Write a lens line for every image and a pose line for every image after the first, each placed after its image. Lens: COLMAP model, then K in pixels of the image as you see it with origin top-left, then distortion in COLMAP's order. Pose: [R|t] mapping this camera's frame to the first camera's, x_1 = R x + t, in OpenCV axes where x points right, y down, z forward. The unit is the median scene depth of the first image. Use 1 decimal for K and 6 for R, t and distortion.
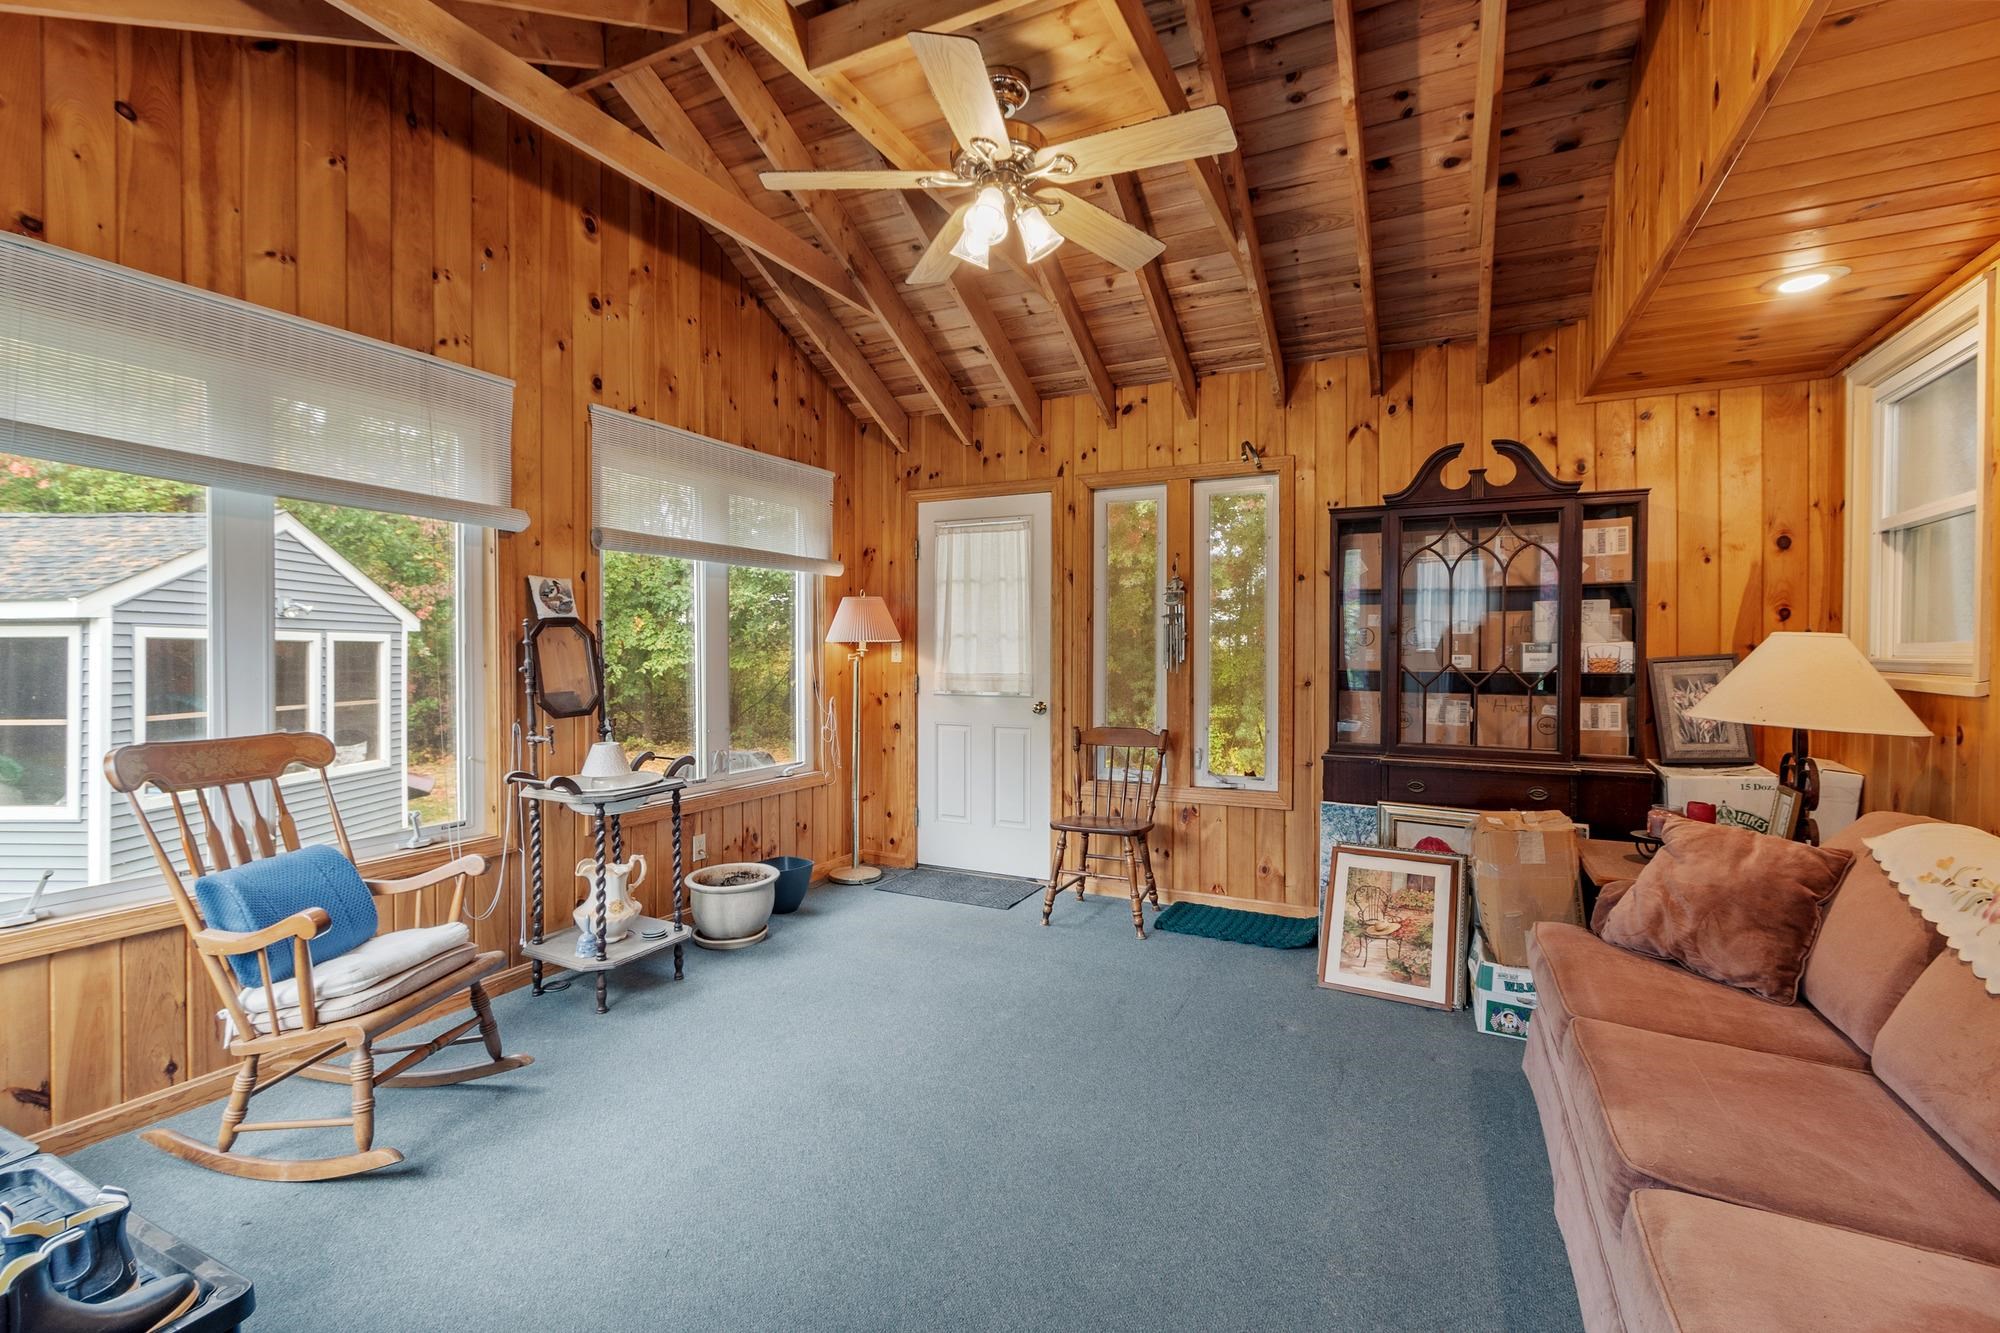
lens RADIAL K [[886.0, 0, 1006.0], [0, 886.0, 664.0], [0, 0, 1]] dist [0.002383, 0.000453]
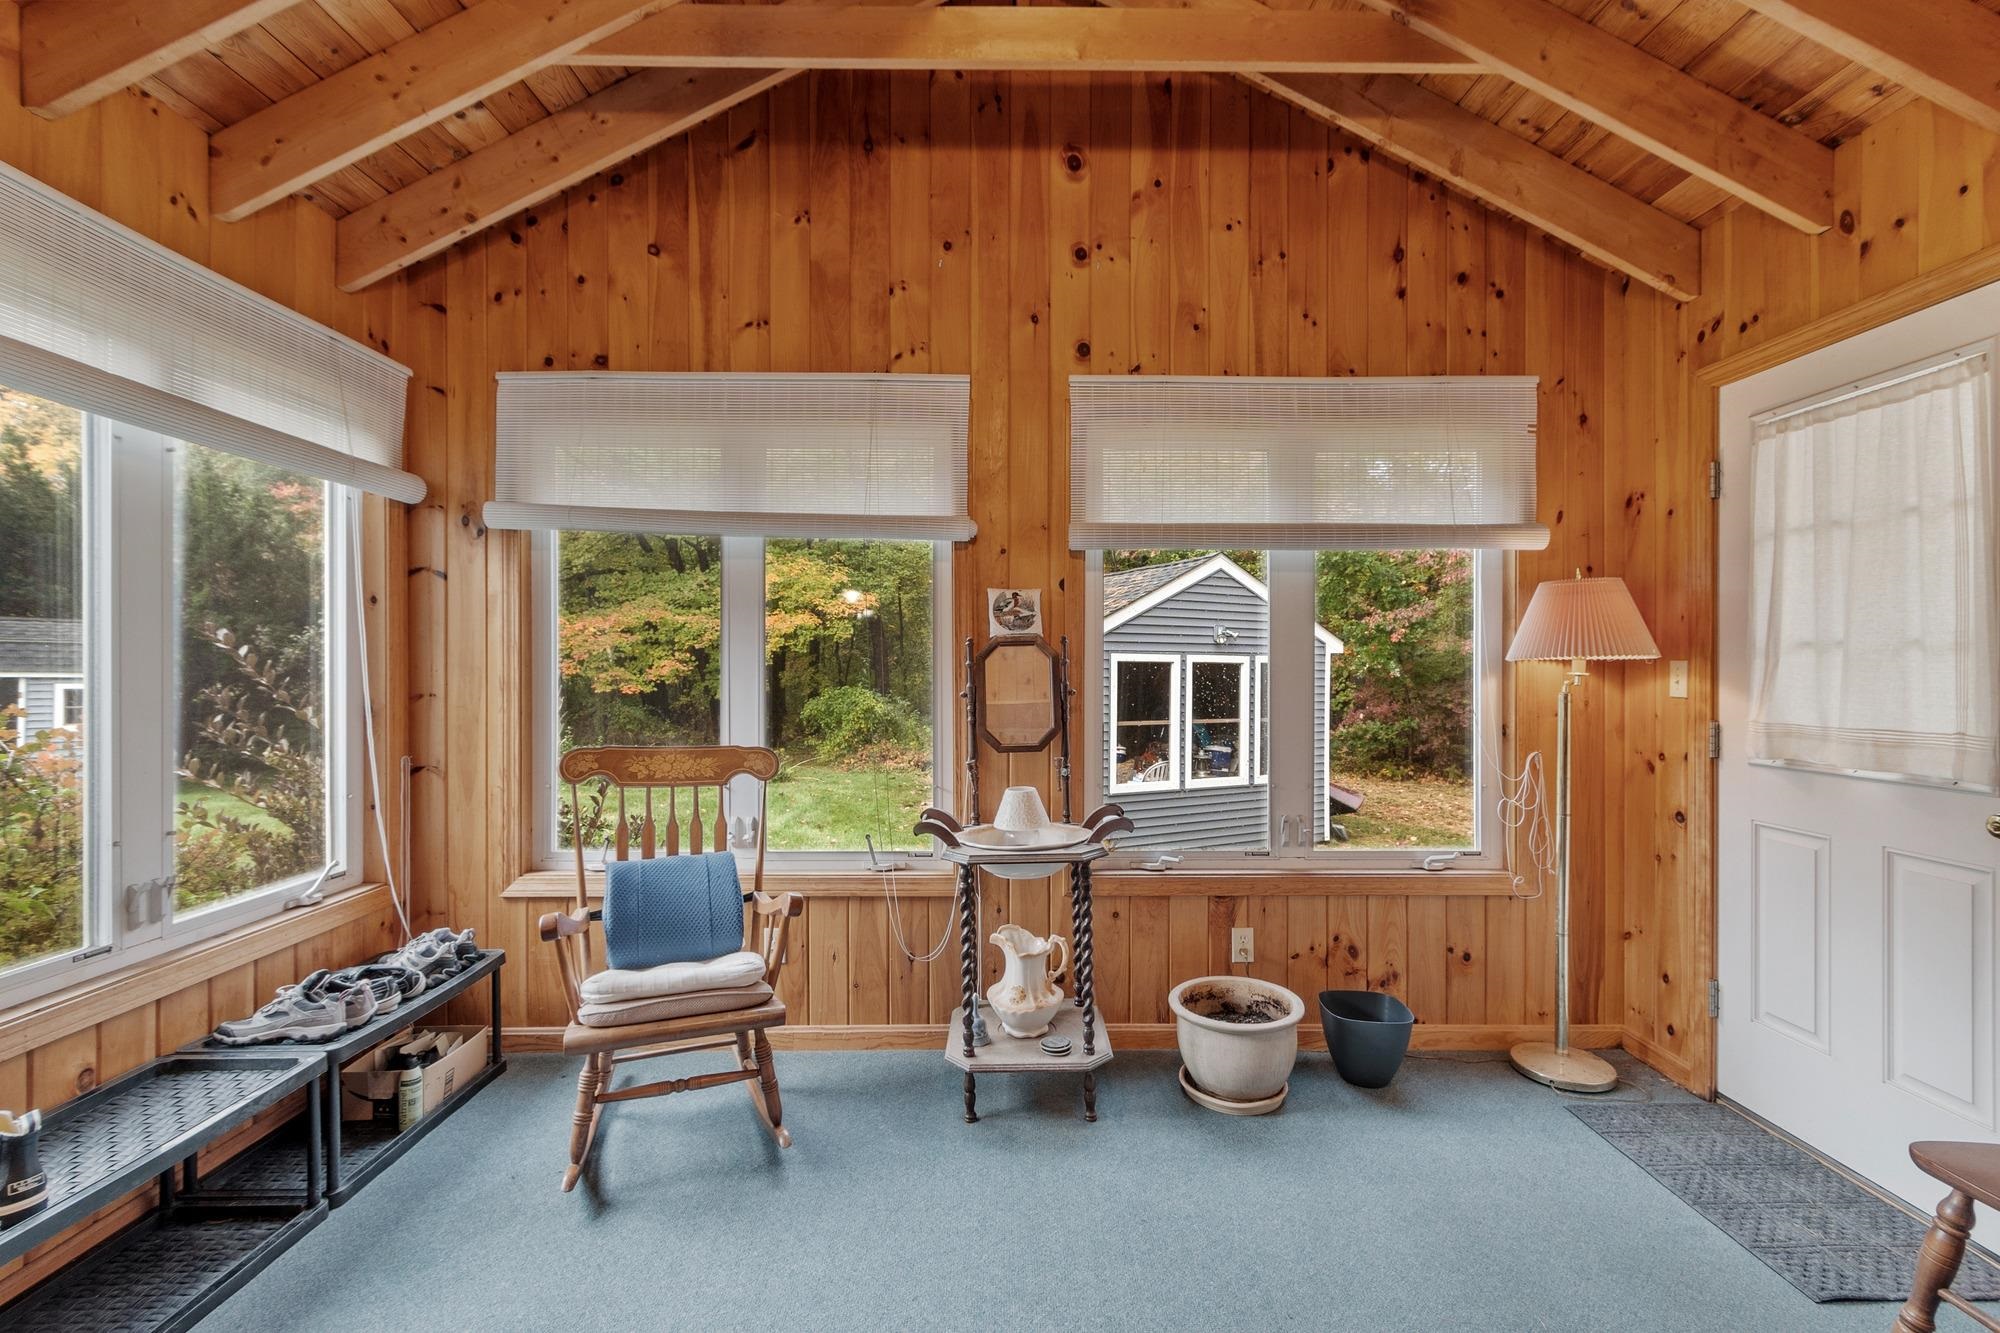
lens RADIAL K [[886.0, 0, 1000.3], [0, 886.0, 671.9], [0, 0, 1]] dist [0.004196, -0.000106]
pose [[0.454783, 0.003275, -0.890596, 0.209505], [-0.015865, 0.999864, -0.004424, -0.010336], [0.890461, 0.016141, 0.454773, 0.489574]]
